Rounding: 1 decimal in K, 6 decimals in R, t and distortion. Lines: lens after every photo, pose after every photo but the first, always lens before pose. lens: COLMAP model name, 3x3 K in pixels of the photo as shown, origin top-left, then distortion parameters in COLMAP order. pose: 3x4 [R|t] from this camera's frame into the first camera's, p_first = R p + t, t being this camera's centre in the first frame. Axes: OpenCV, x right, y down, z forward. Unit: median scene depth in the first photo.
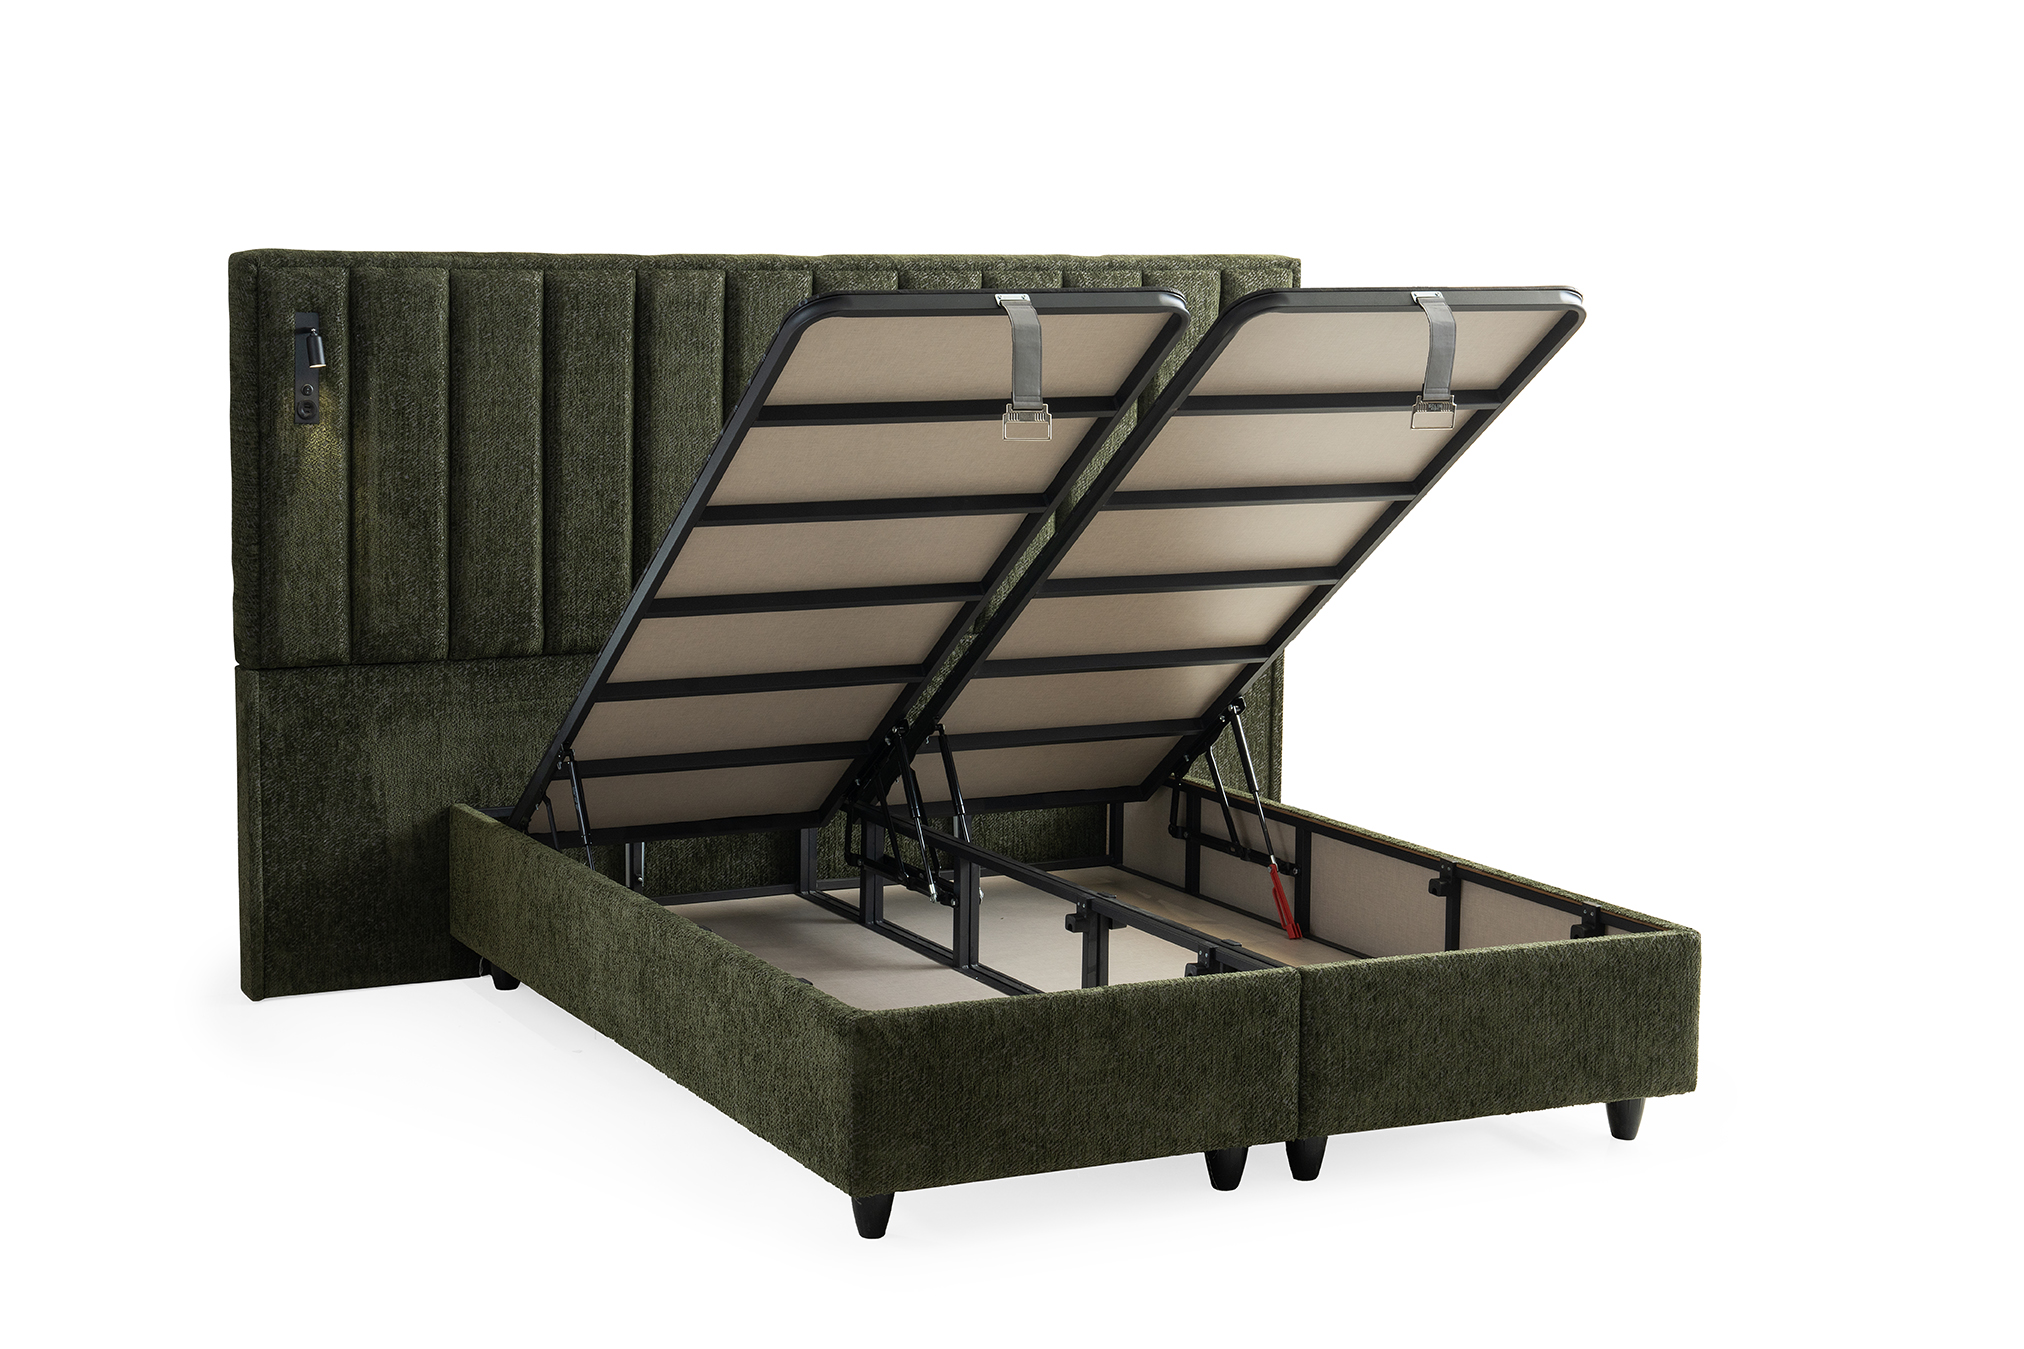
lens RADIAL K [[3210.2, 0, 932.5], [0, 3210.2, 659.2], [0, 0, 1]] dist [0.182260, 0.000000]
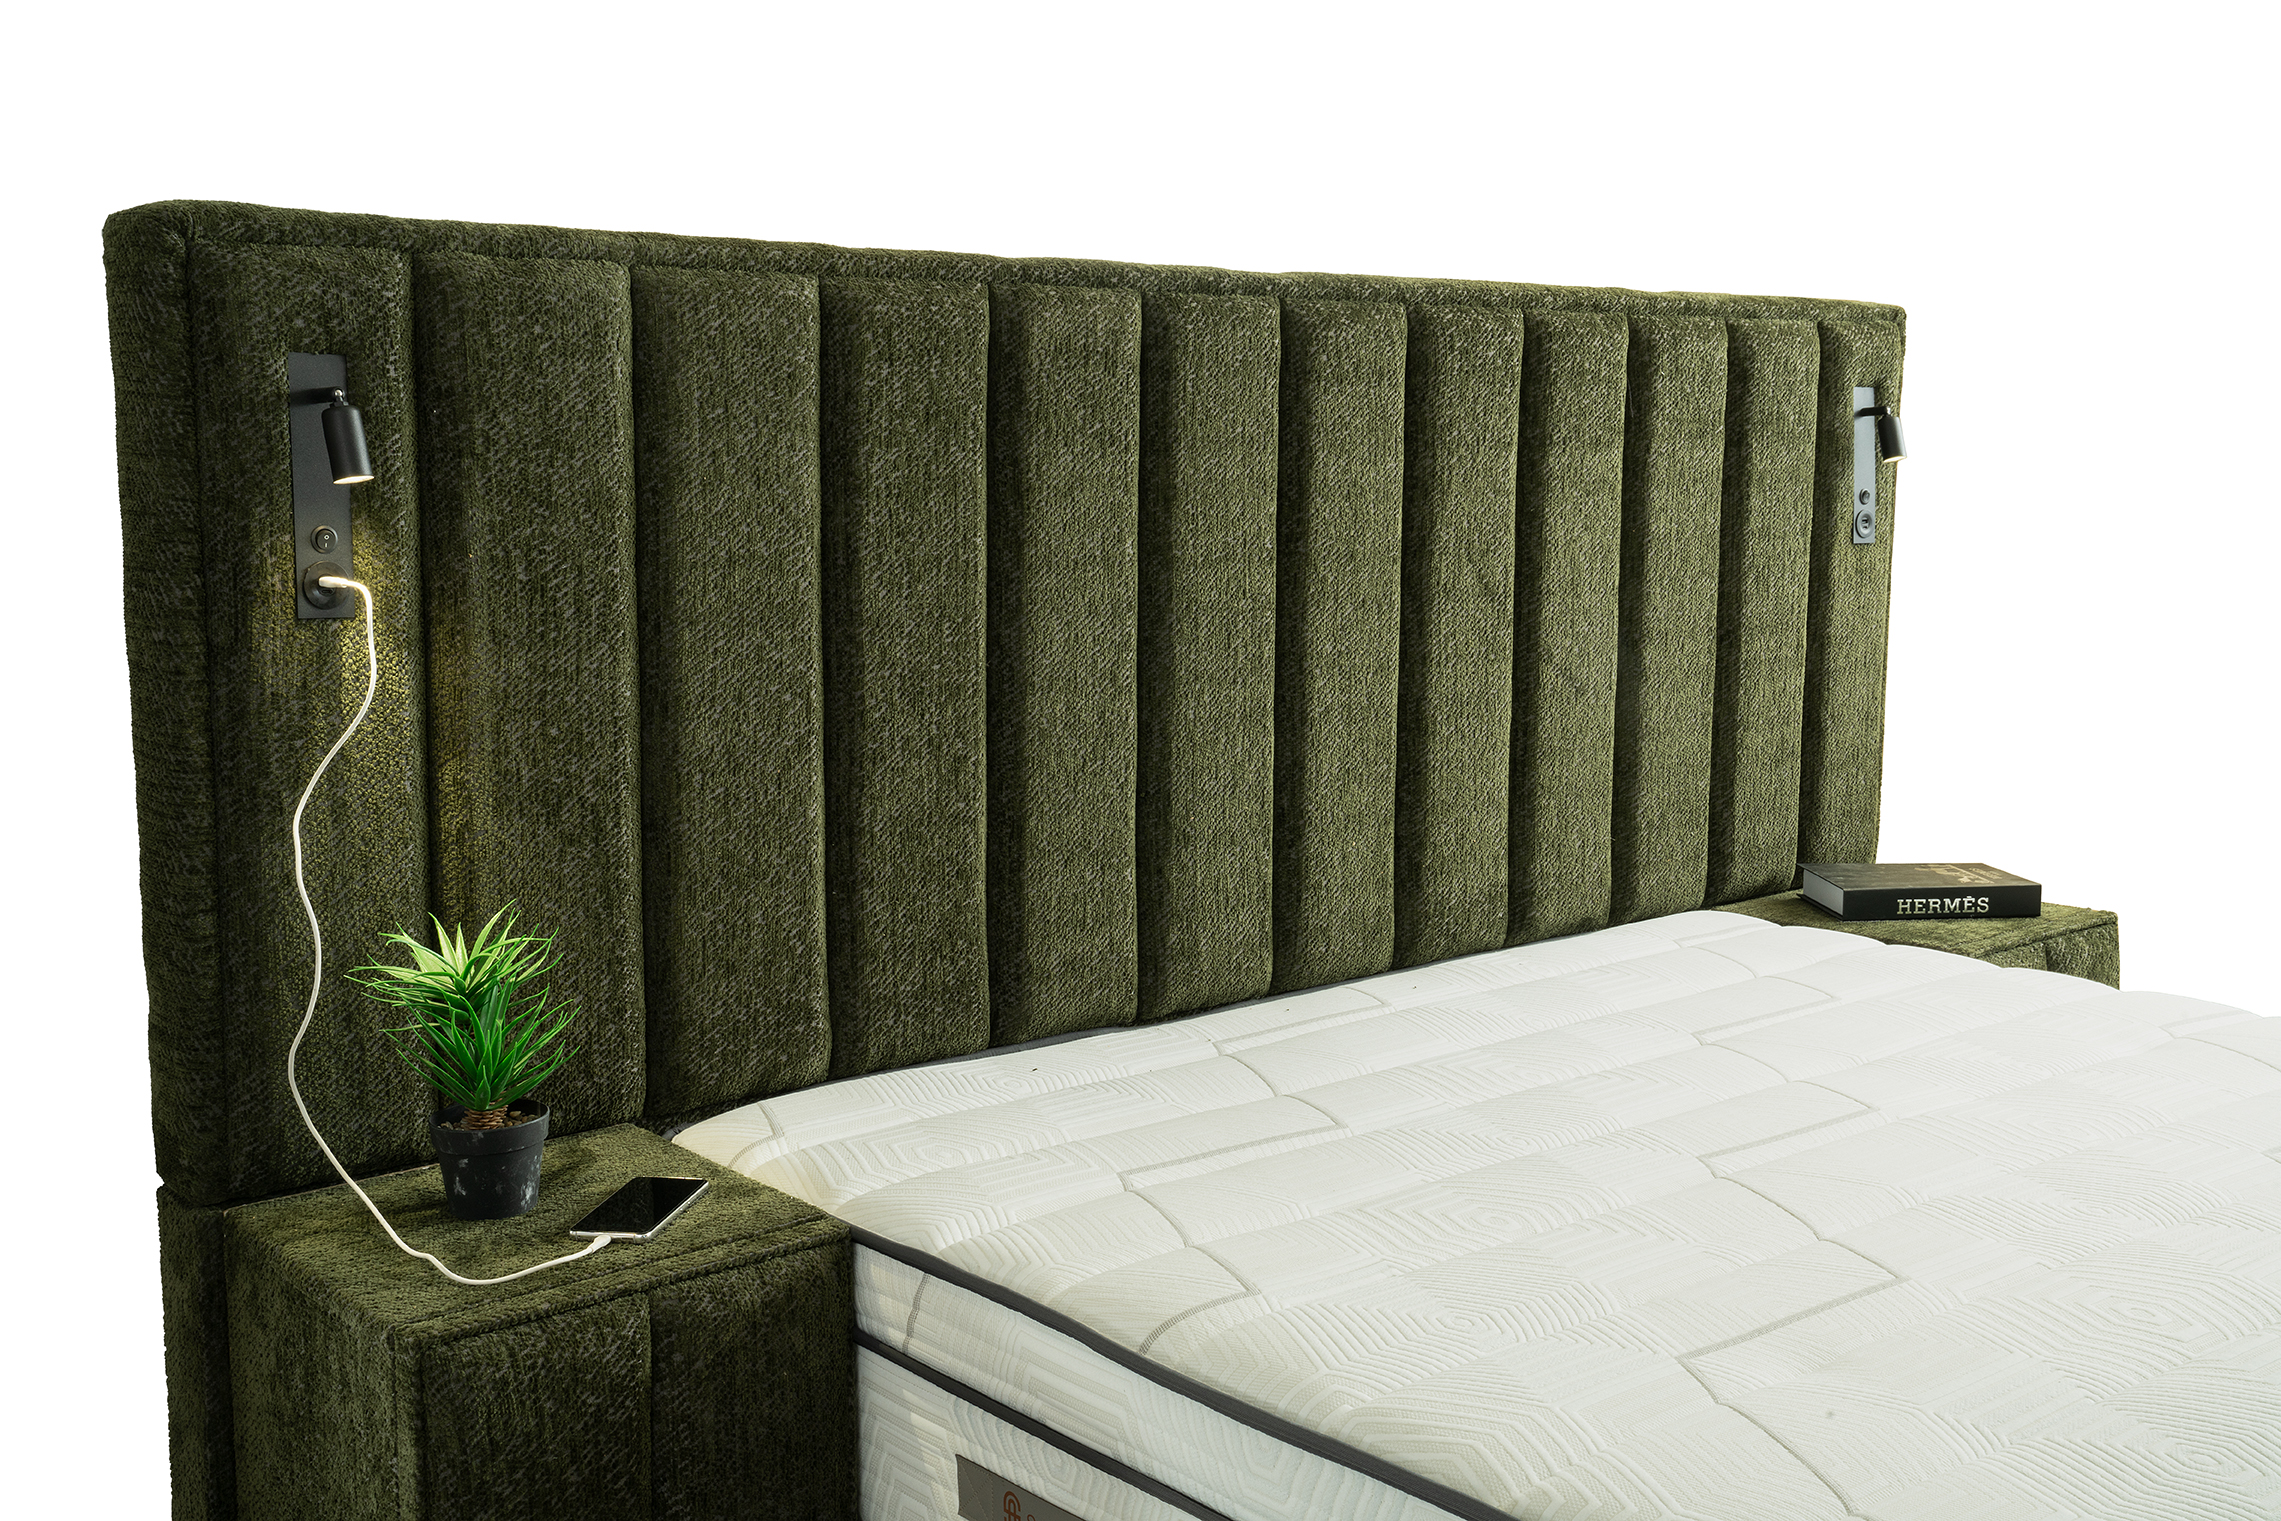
lens RADIAL K [[2386.7, 0, 1141.4], [0, 2386.7, 766.2], [0, 0, 1]] dist [0.047651, 0.000000]
pose [[0.976089, -0.046169, 0.212414, -0.153369], [0.047870, 0.998849, -0.002869, -0.046612], [-0.212037, 0.012968, 0.977176, 0.656943]]
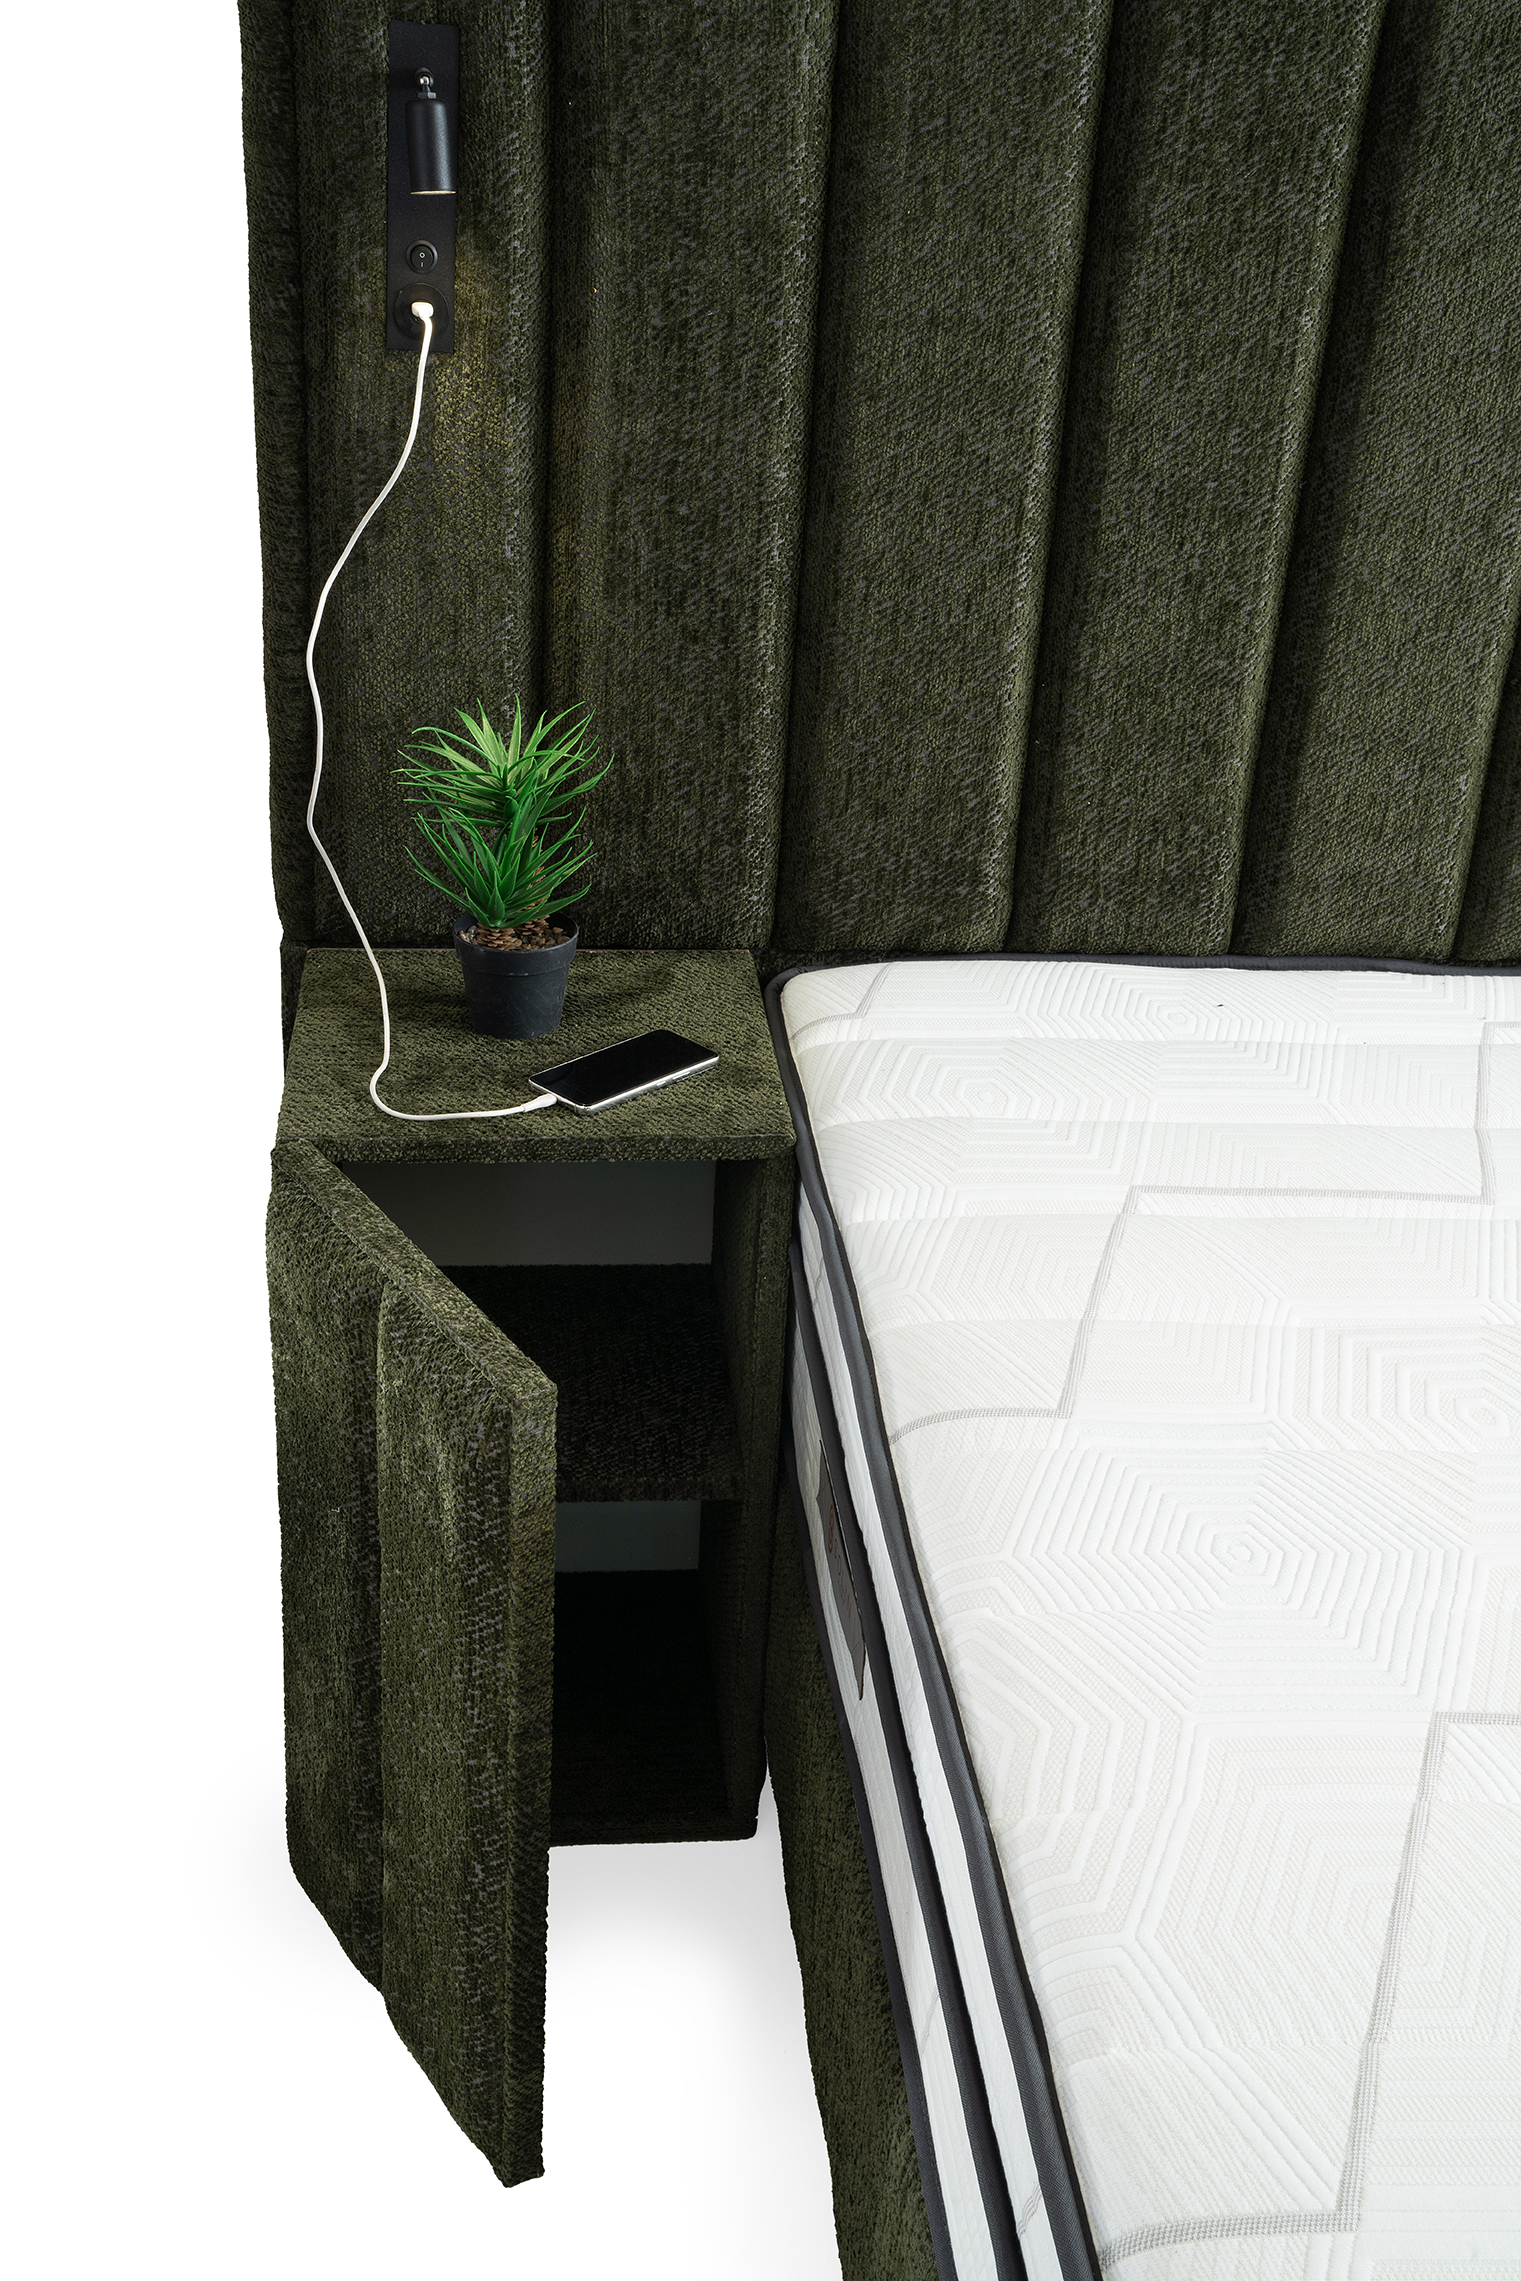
lens RADIAL K [[2532.7, 0, 769.6], [0, 2532.7, 1156.7], [0, 0, 1]] dist [0.078369, 0.000000]
pose [[0.931244, 0.201694, -0.303487, -0.044958], [-0.095441, 0.938777, 0.331042, -0.085237], [0.351676, -0.279315, 0.893480, 0.705761]]
